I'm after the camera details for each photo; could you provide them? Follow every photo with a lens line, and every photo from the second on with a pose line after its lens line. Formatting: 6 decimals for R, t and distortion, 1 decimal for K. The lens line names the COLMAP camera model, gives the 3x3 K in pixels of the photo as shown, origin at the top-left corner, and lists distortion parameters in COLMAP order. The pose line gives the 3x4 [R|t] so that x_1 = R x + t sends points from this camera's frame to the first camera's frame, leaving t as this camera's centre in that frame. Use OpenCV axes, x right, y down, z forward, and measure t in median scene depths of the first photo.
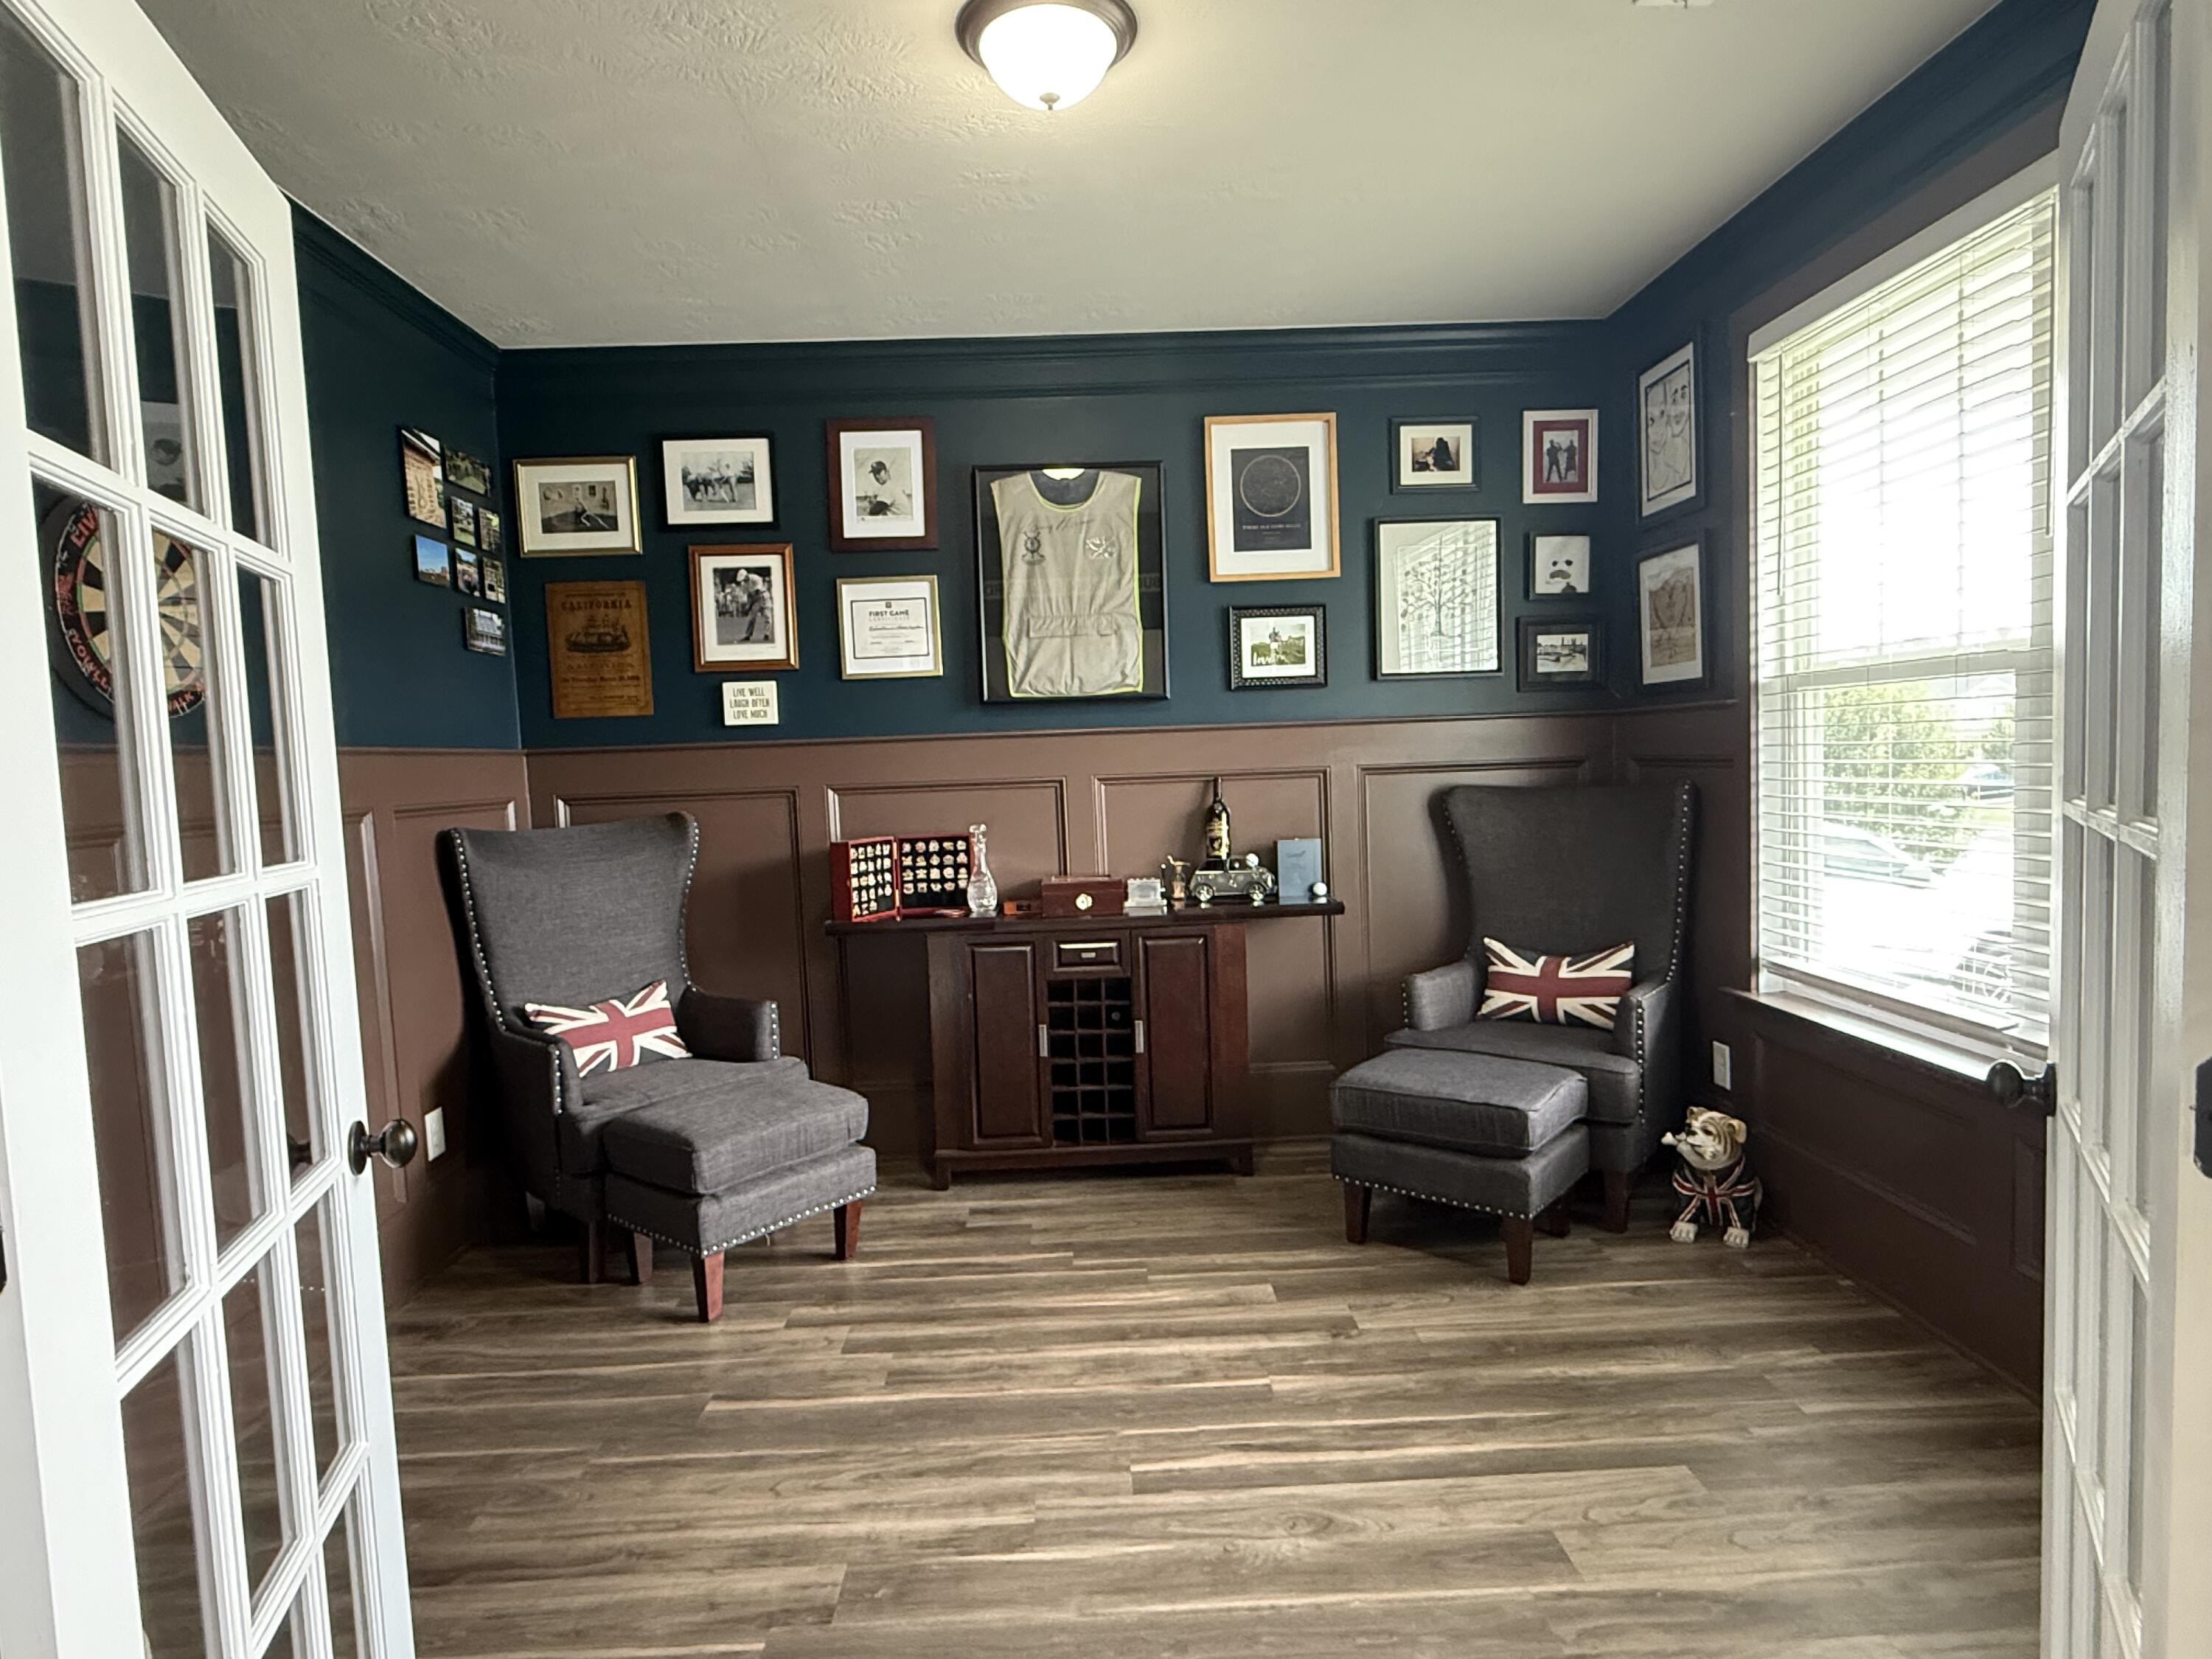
lens RADIAL K [[1233.2, 0, 1102.7], [0, 1233.2, 837.3], [0, 0, 1]] dist [-0.001346, -0.000107]
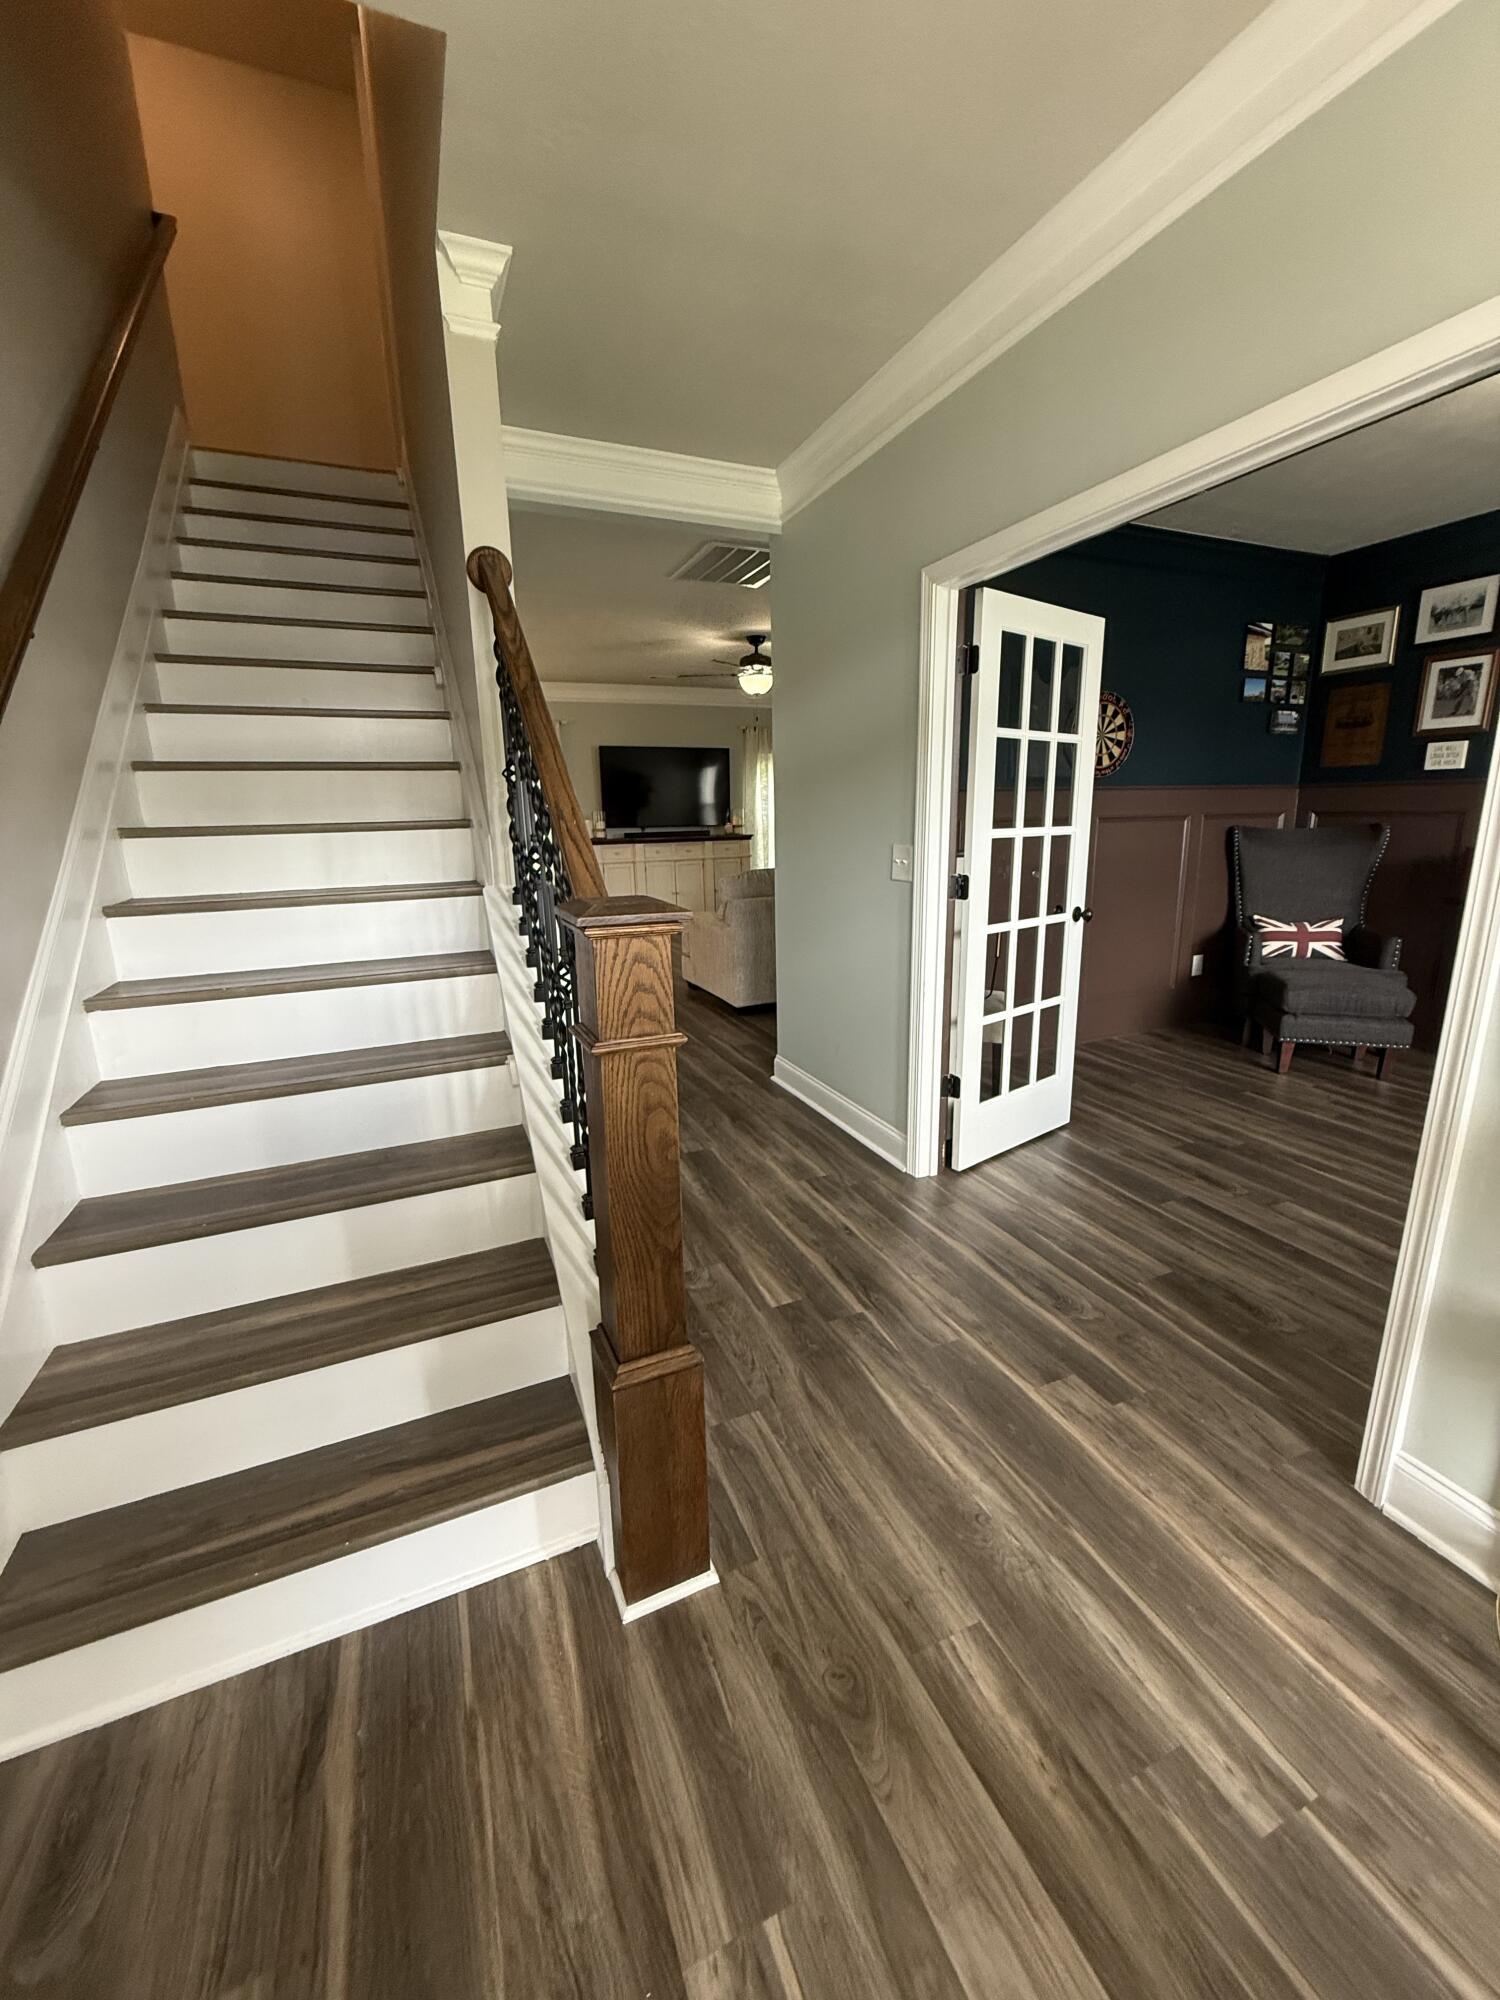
lens RADIAL K [[797.4, 0, 755.1], [0, 797.4, 998.1], [0, 0, 1]] dist [0.001285, 0.000013]
pose [[0.368896, 0.243238, -0.897079, 0.432473], [-0.060293, 0.969380, 0.238048, 0.004275], [0.927513, -0.033728, 0.372265, -0.253833]]
